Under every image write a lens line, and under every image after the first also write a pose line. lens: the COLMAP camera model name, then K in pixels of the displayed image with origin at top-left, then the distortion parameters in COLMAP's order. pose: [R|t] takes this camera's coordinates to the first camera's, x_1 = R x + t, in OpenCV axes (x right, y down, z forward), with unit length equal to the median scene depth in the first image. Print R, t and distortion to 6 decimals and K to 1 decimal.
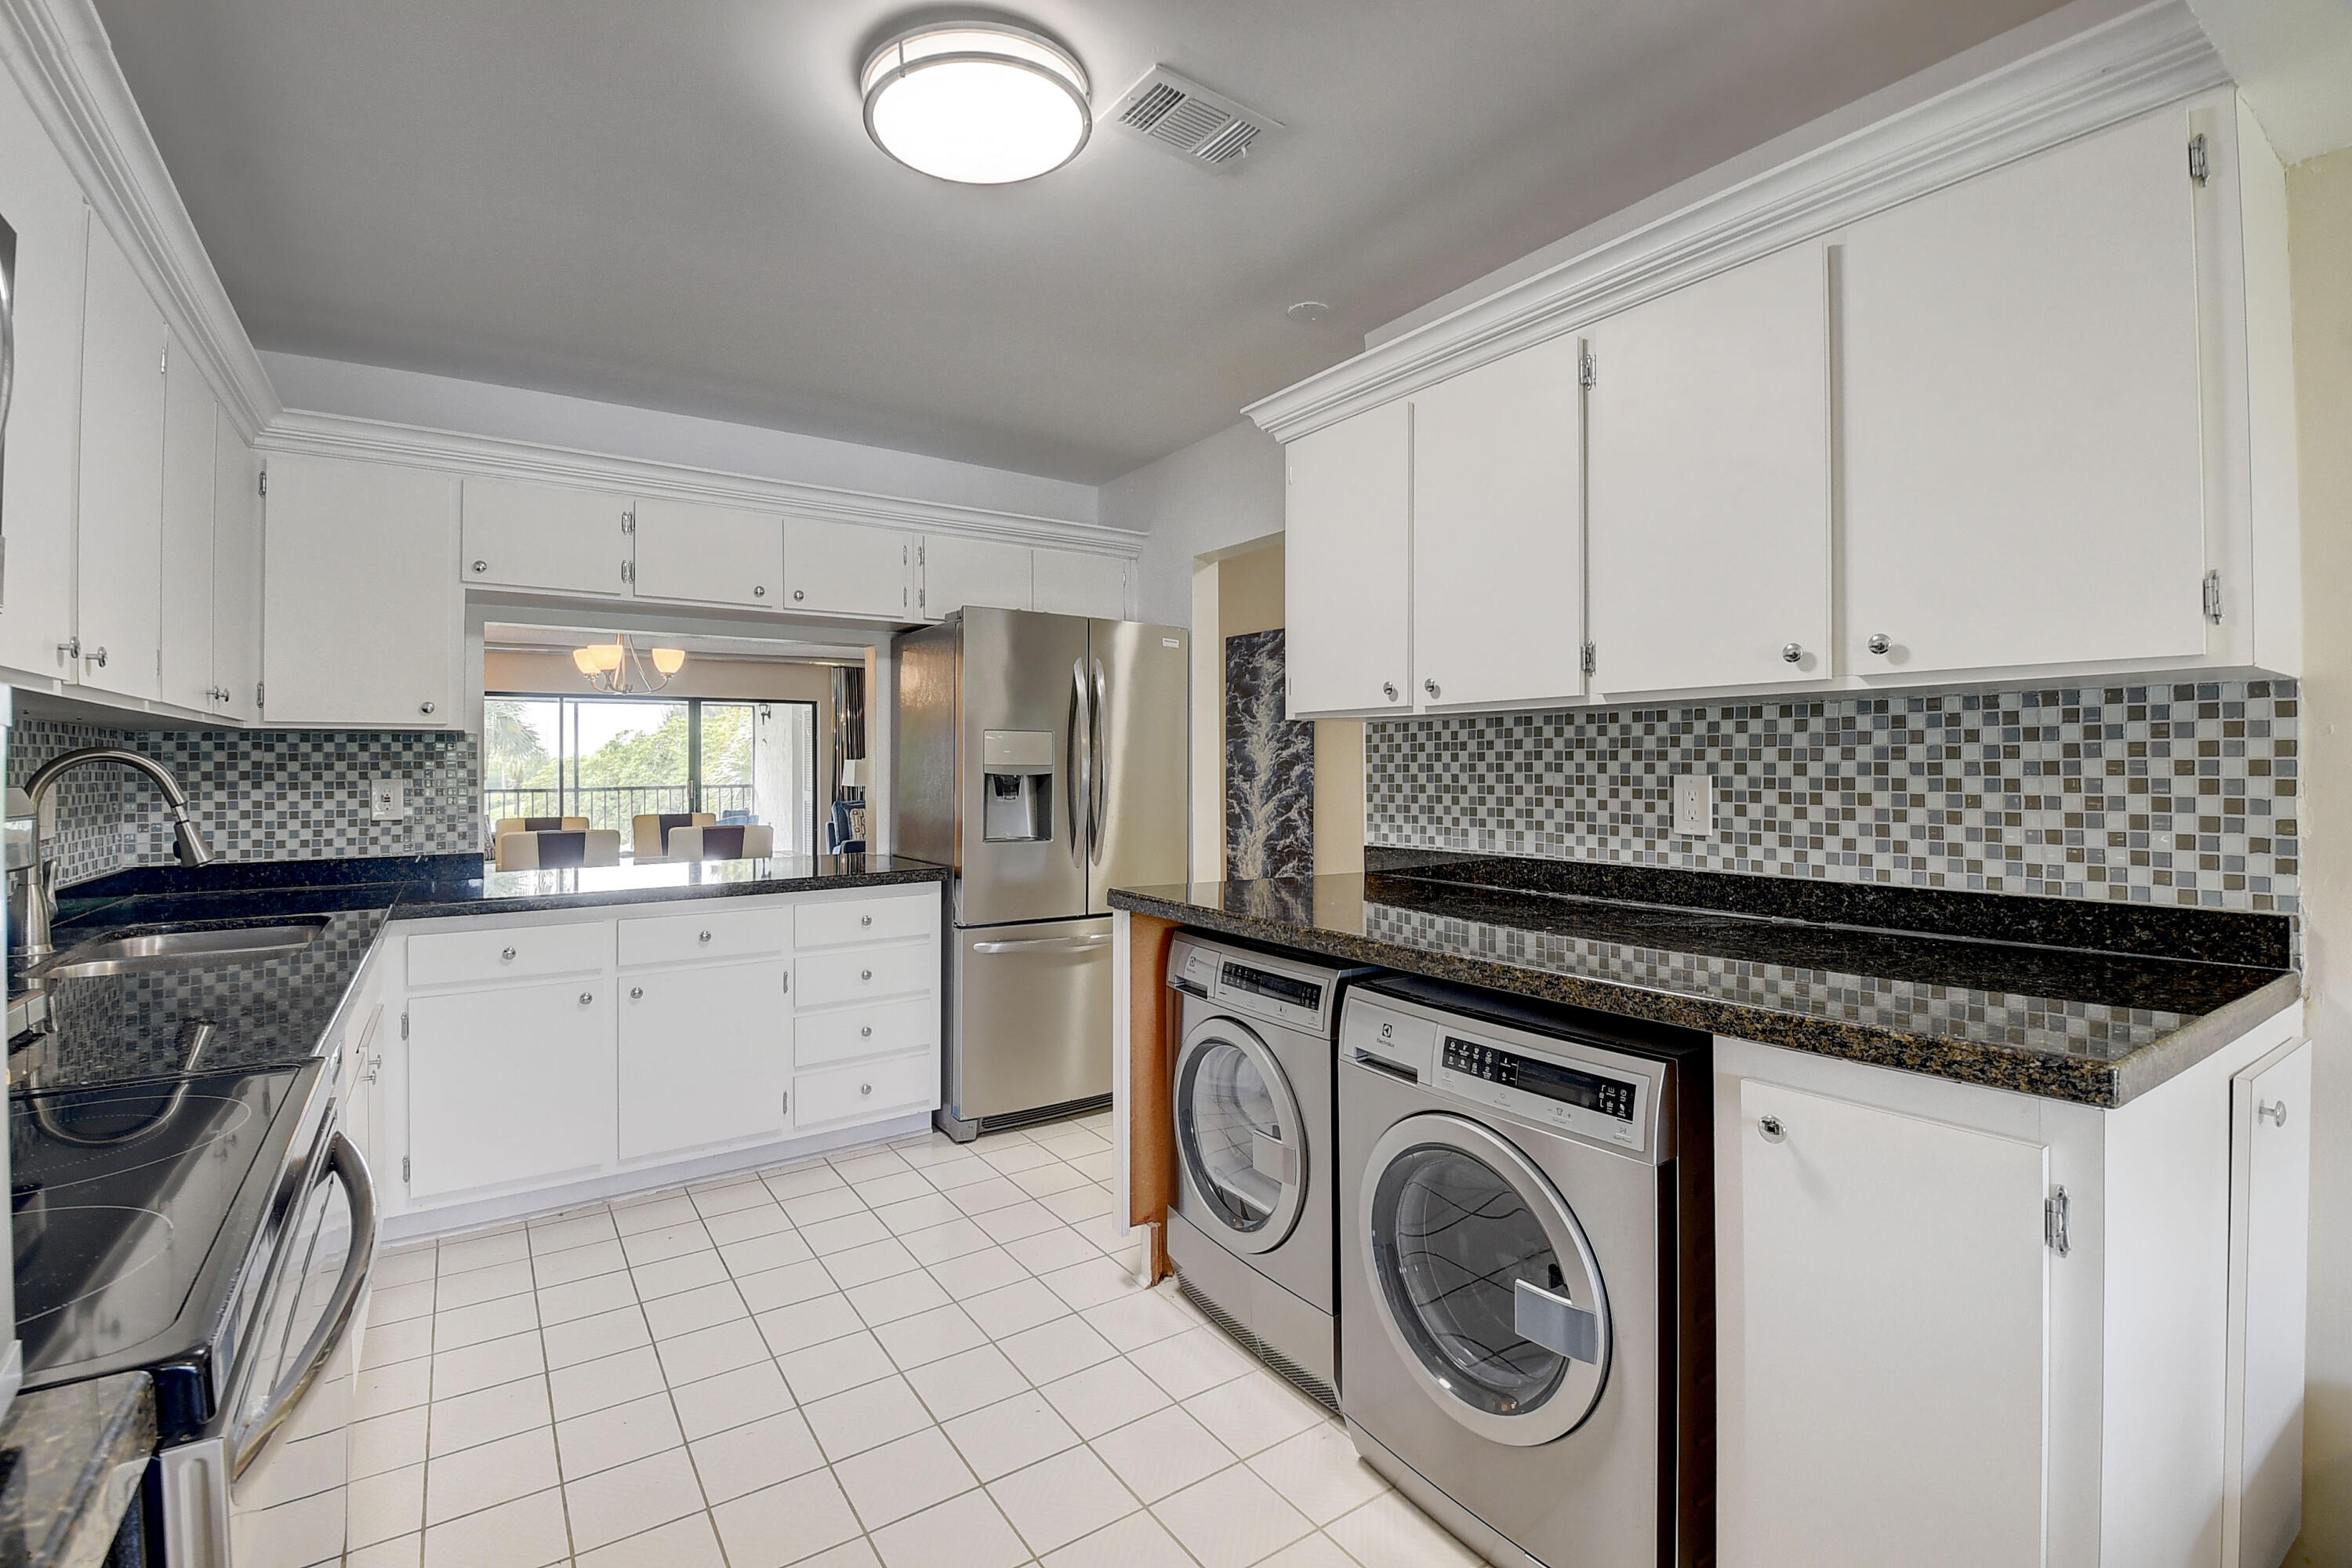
lens RADIAL K [[1045.5, 0, 1168.9], [0, 1045.5, 759.0], [0, 0, 1]] dist [0.000156, -0.000230]
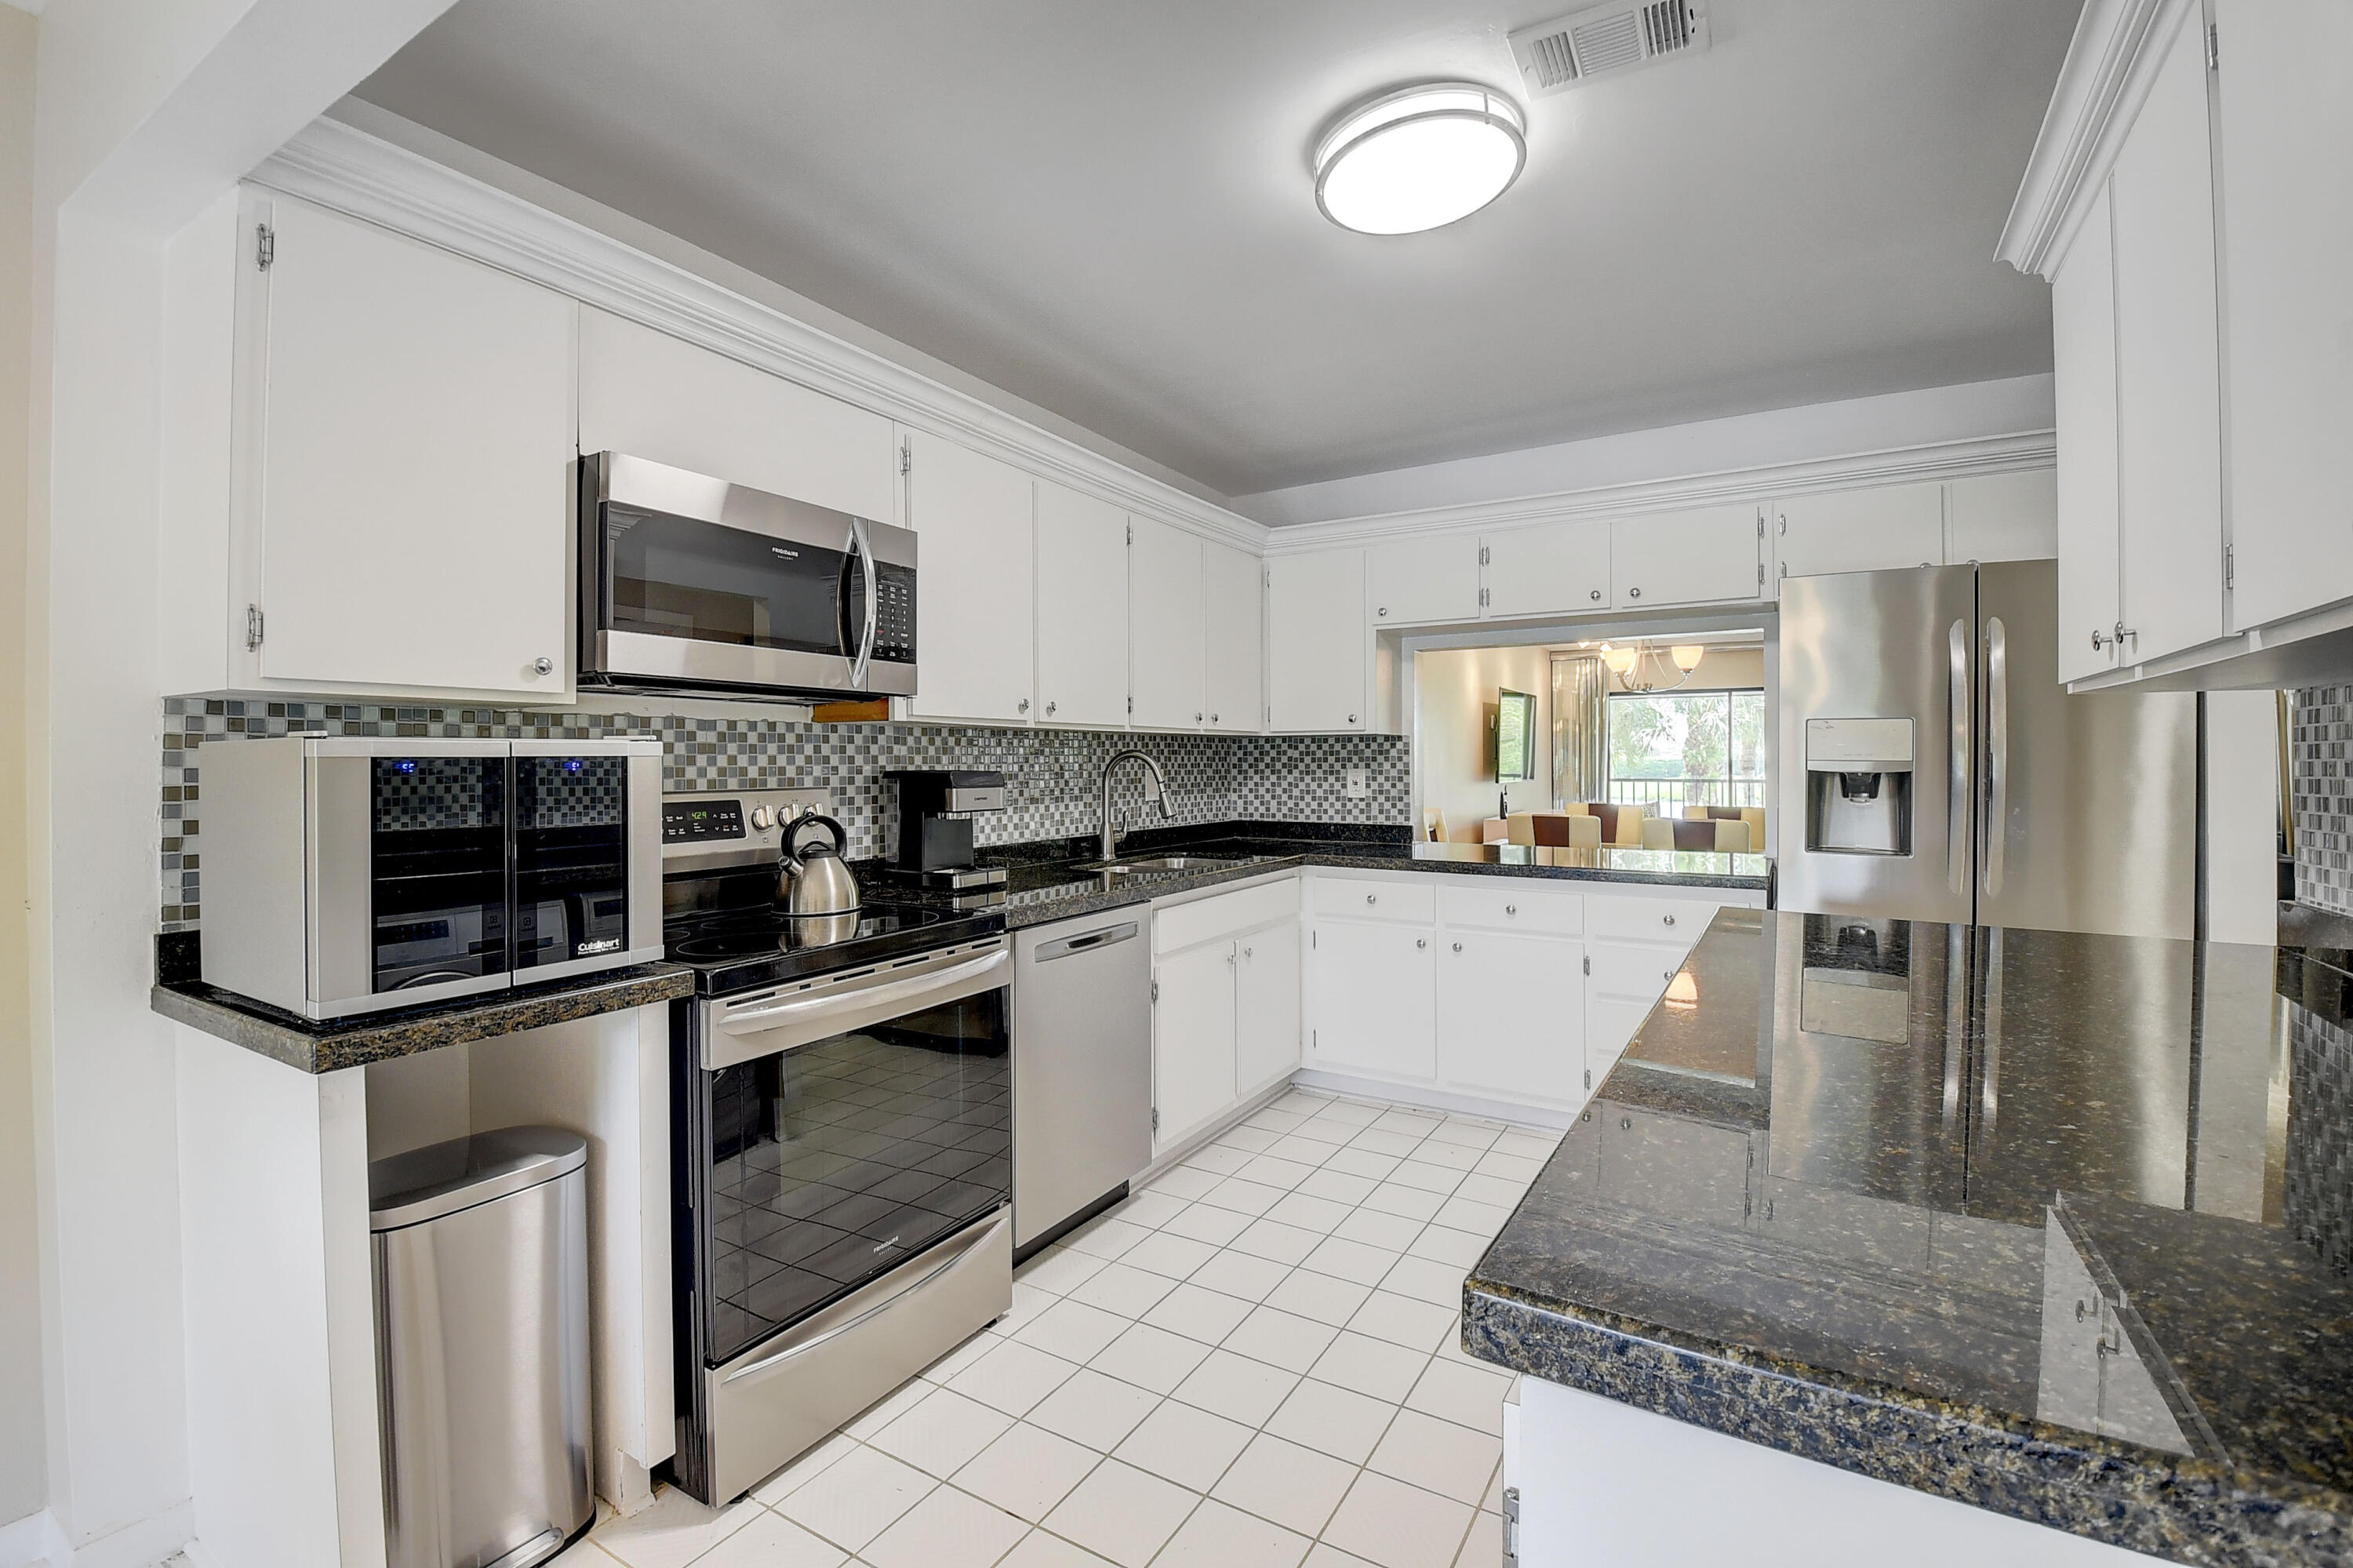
lens RADIAL K [[1045.9, 0, 1169.4], [0, 1045.9, 759.0], [0, 0, 1]] dist [0.000156, -0.000230]
pose [[0.415593, 0.003056, -0.909546, 0.438995], [0.005695, 0.999966, 0.005962, -0.004063], [0.909533, -0.007658, 0.415562, 0.185357]]
